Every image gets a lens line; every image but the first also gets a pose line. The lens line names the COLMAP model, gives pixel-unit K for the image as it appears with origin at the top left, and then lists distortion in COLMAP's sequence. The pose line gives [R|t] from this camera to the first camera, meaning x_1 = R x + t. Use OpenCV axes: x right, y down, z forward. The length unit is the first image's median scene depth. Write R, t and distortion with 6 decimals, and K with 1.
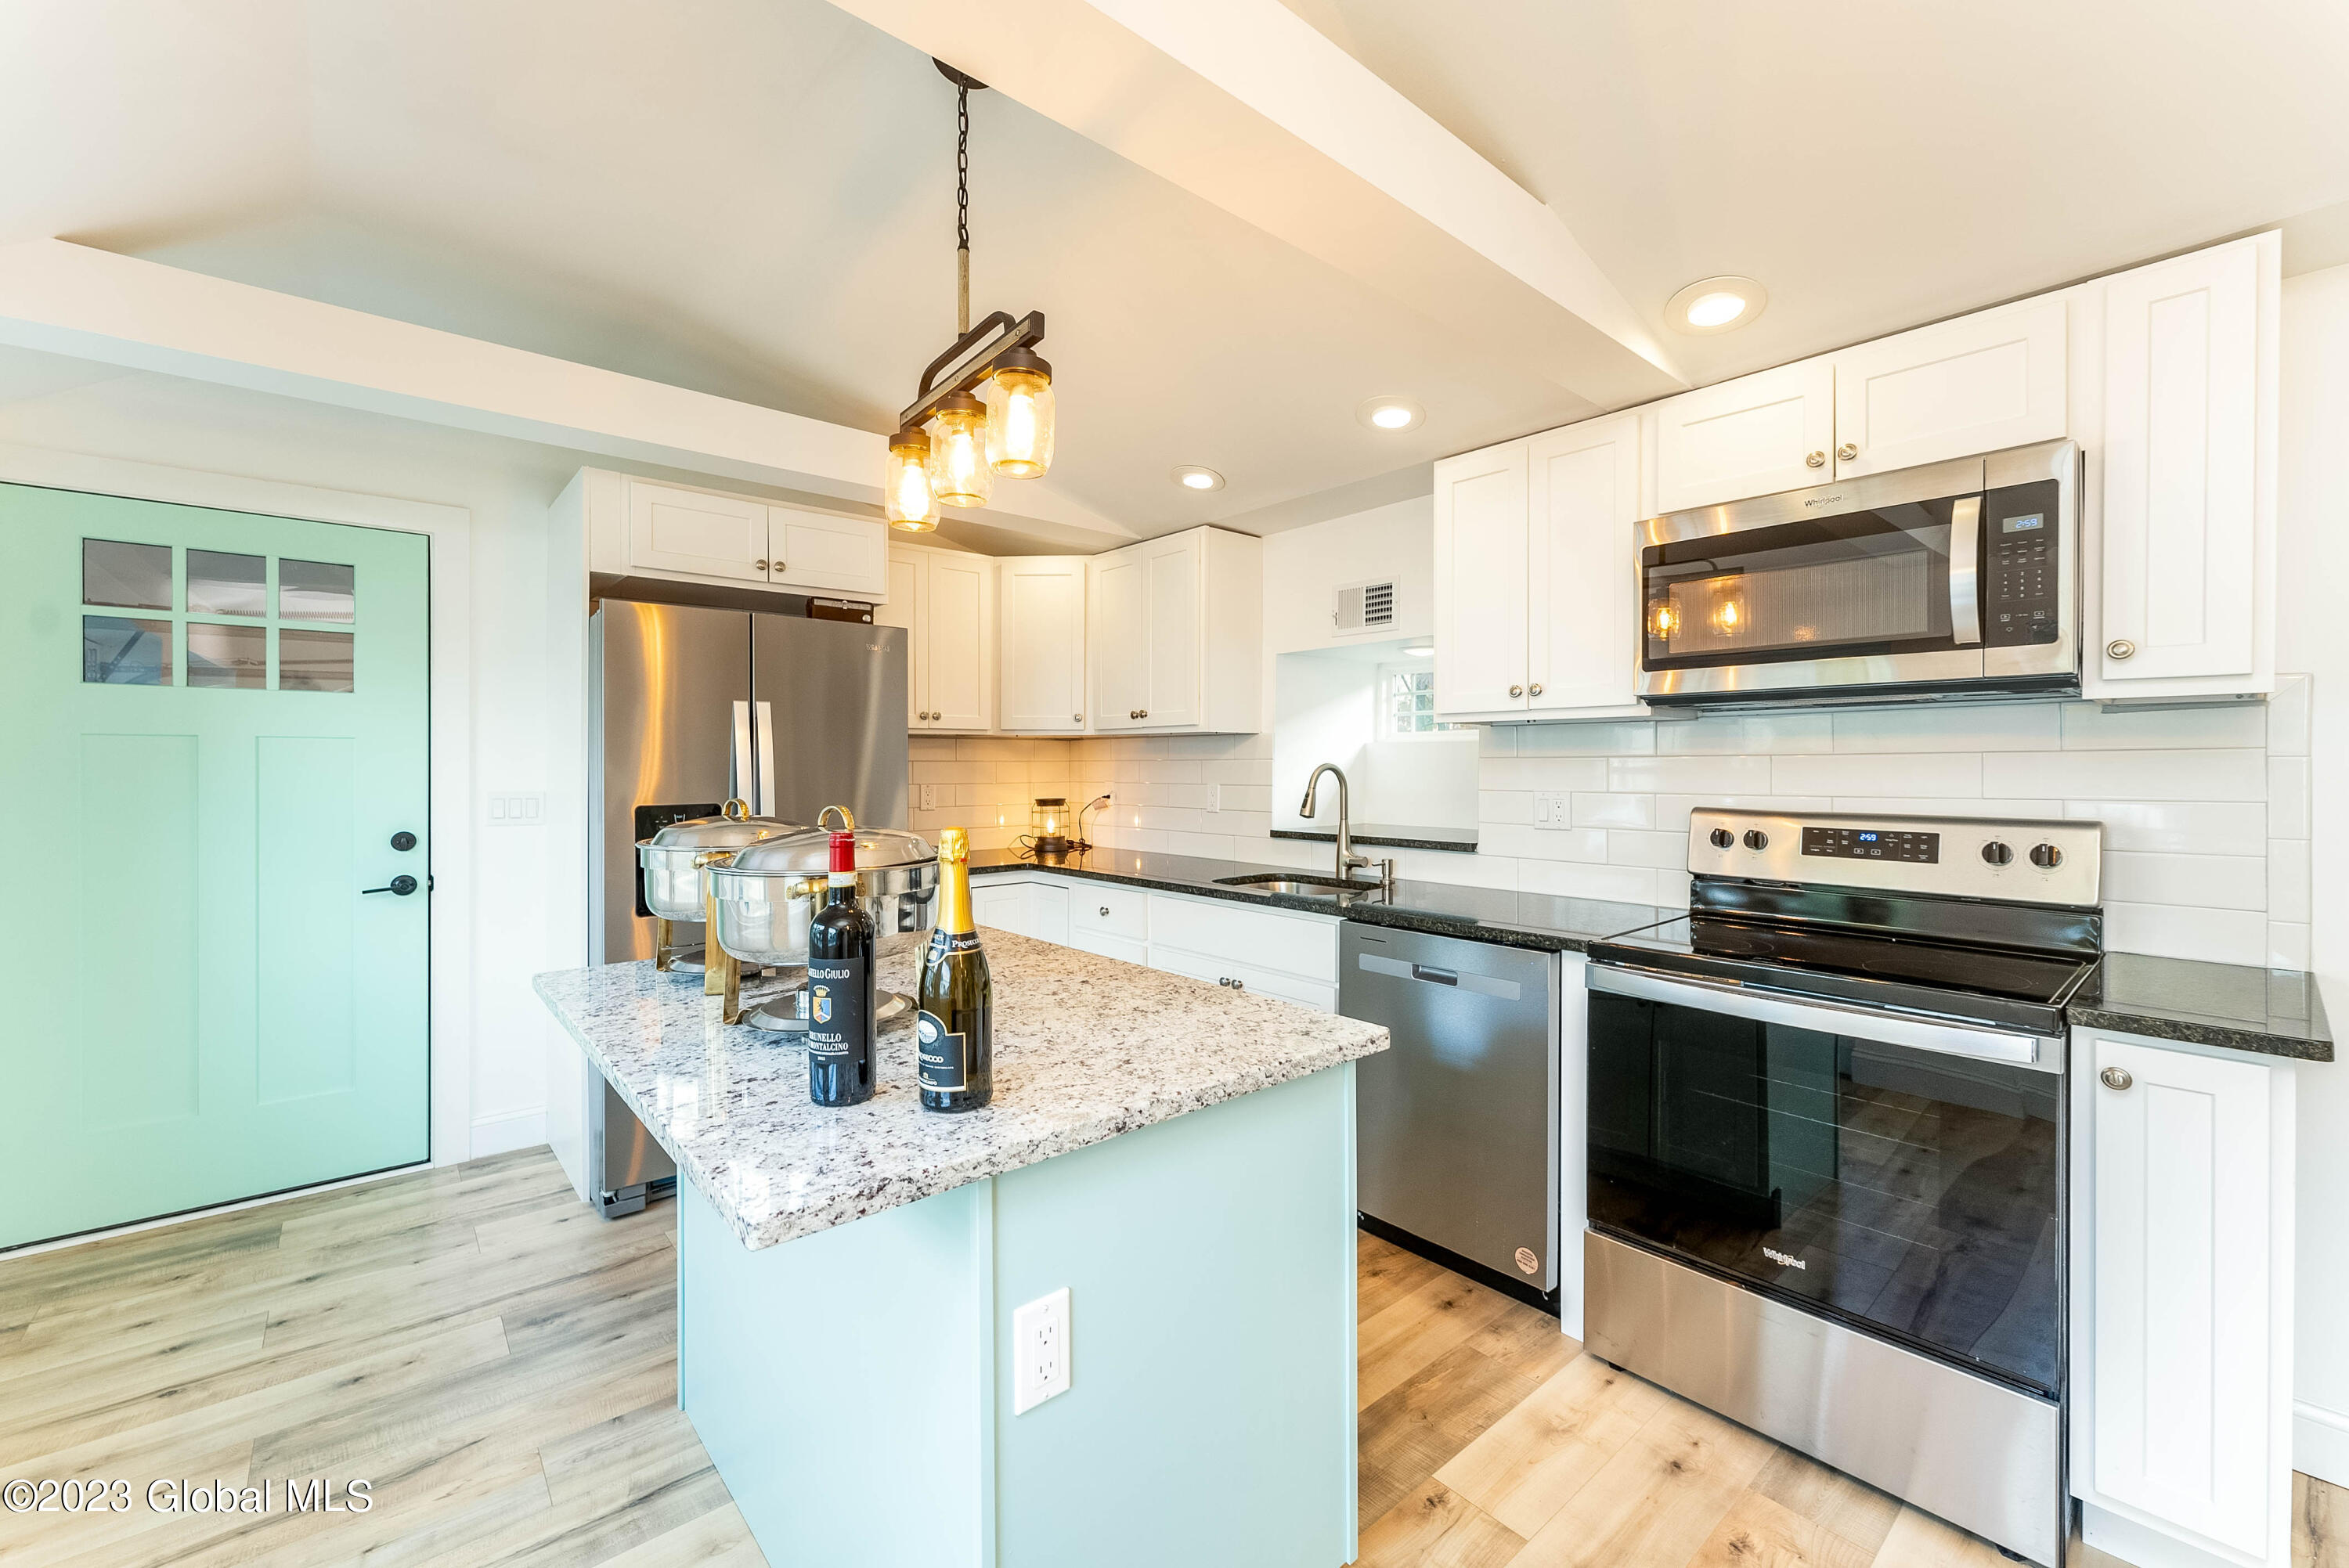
lens RADIAL K [[951.1, 0, 1178.0], [0, 951.1, 771.7], [0, 0, 1]] dist [0.010011, -0.000512]
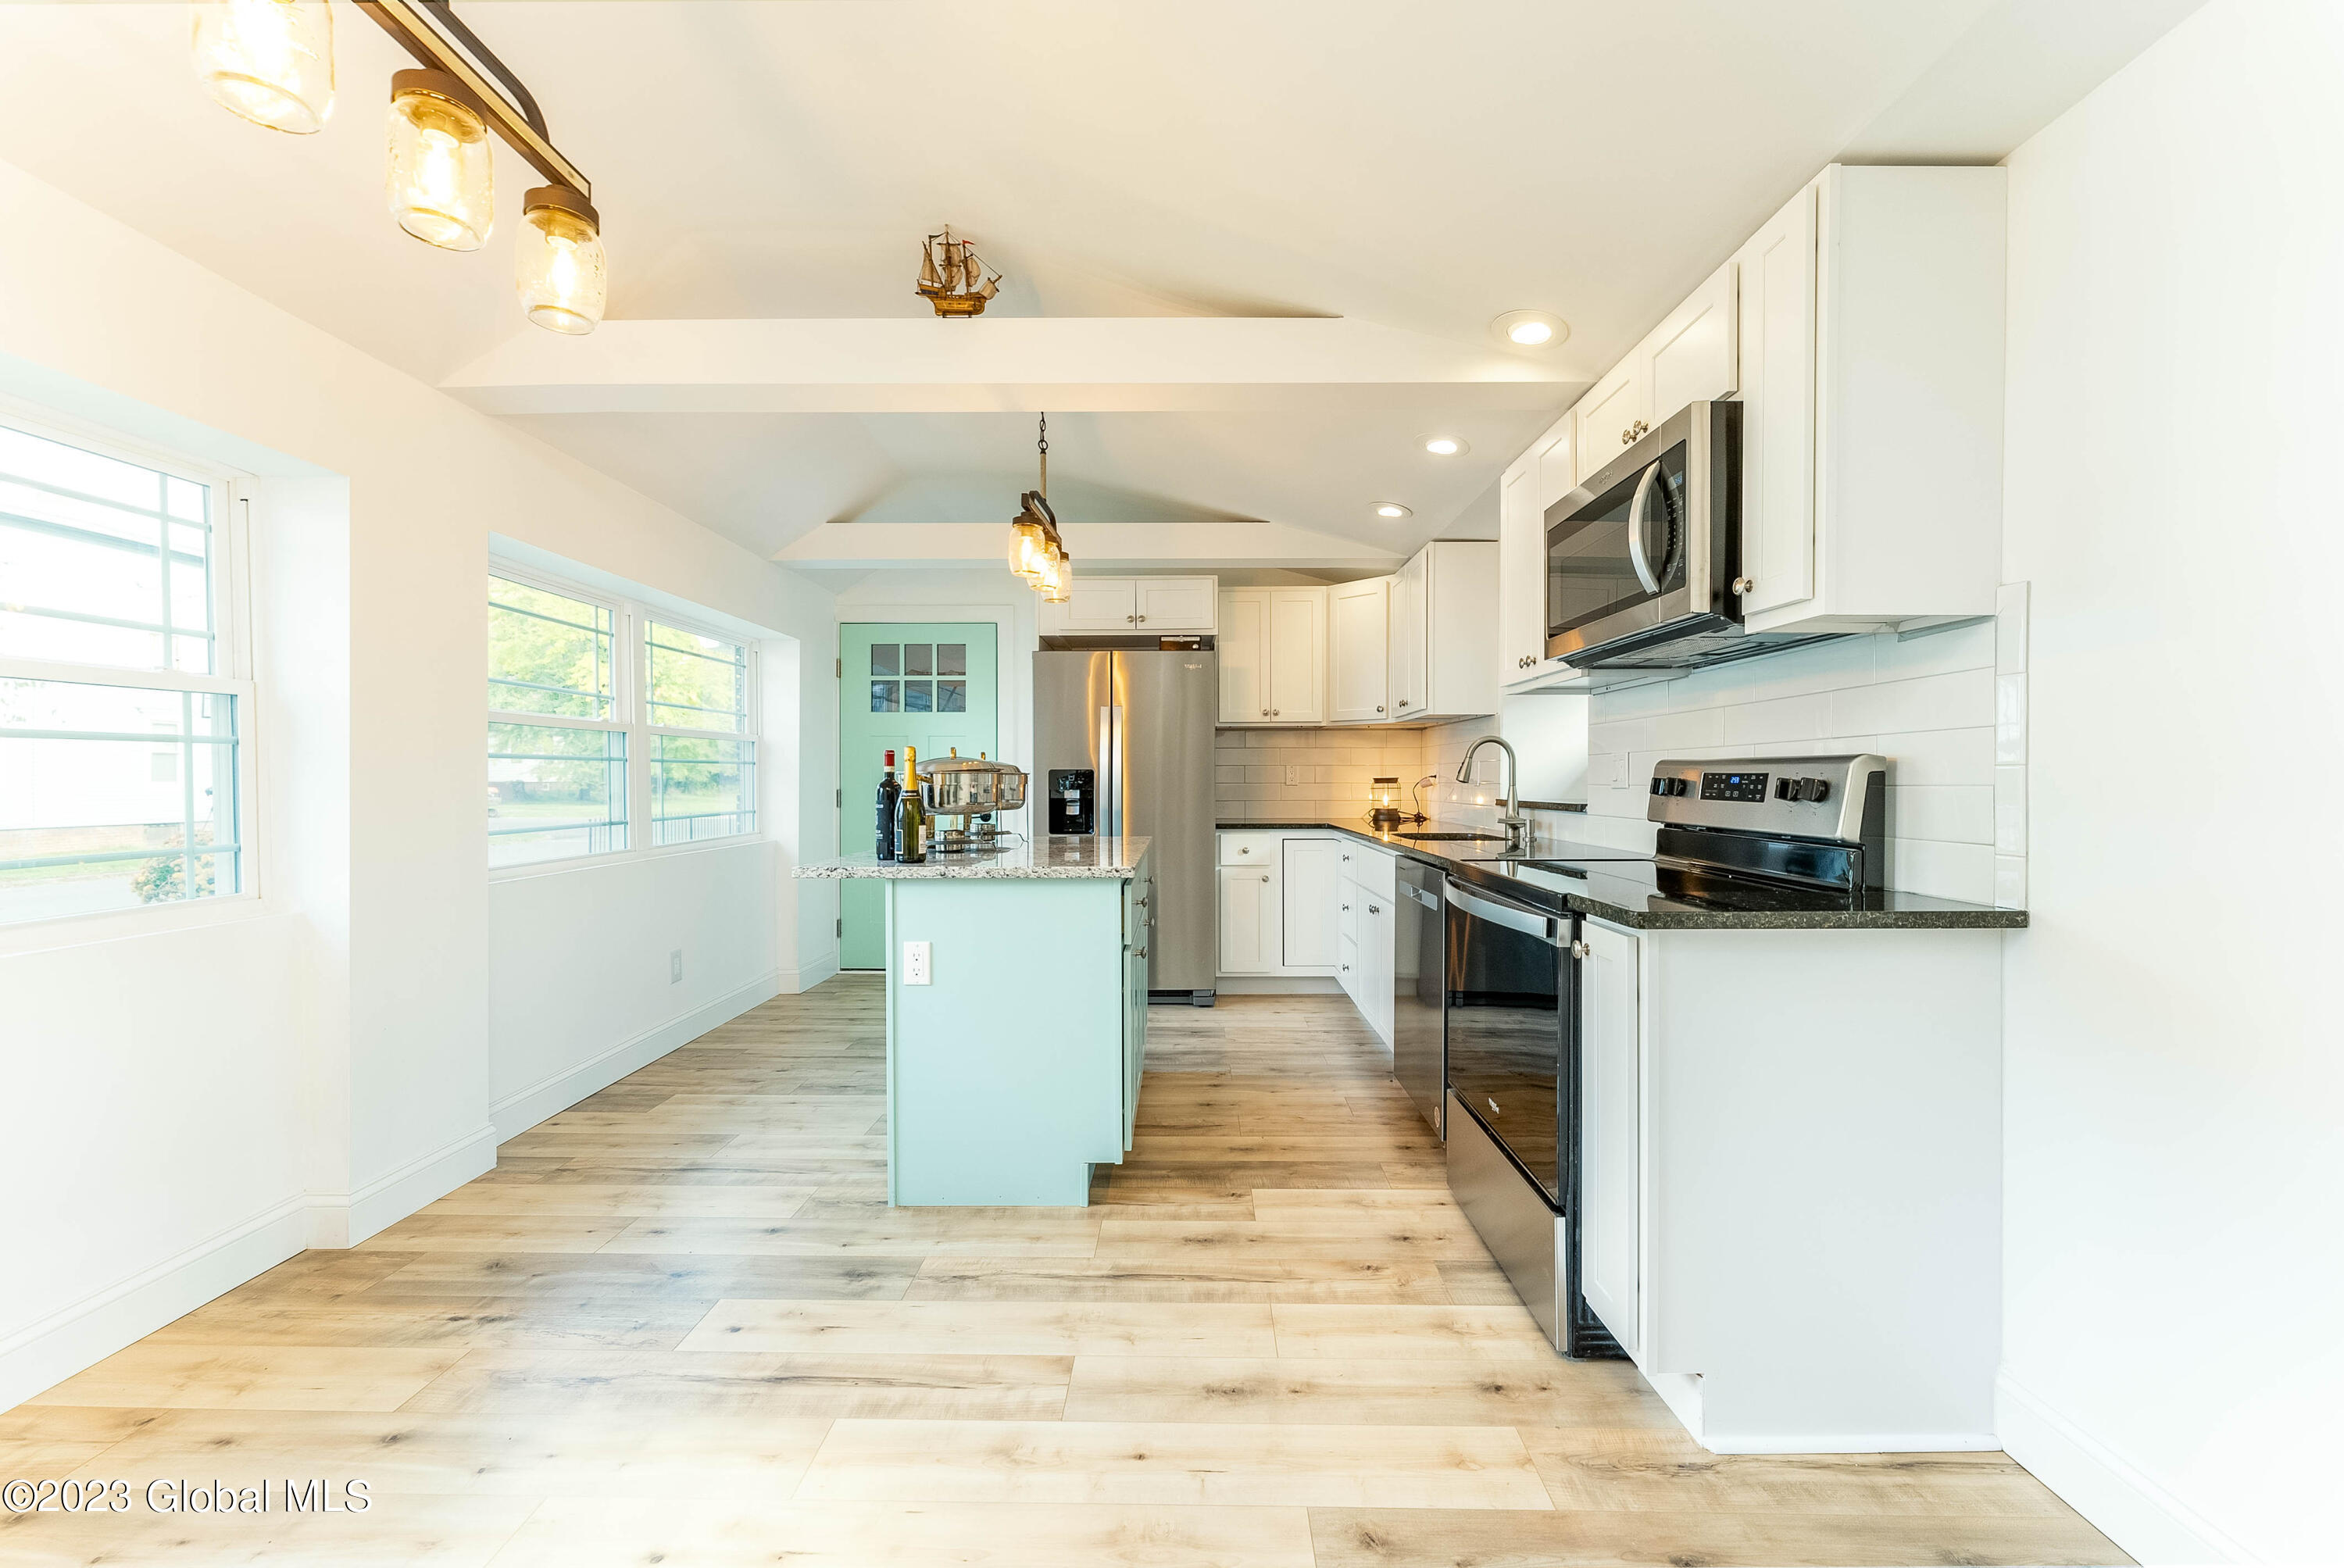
lens RADIAL K [[949.2, 0, 1173.3], [0, 949.2, 787.3], [0, 0, 1]] dist [0.010011, -0.000512]
pose [[0.747396, 0.008074, -0.664330, 0.846045], [-0.007047, 0.999966, 0.004225, 0.067861], [0.664341, 0.001524, 0.747428, -0.152344]]
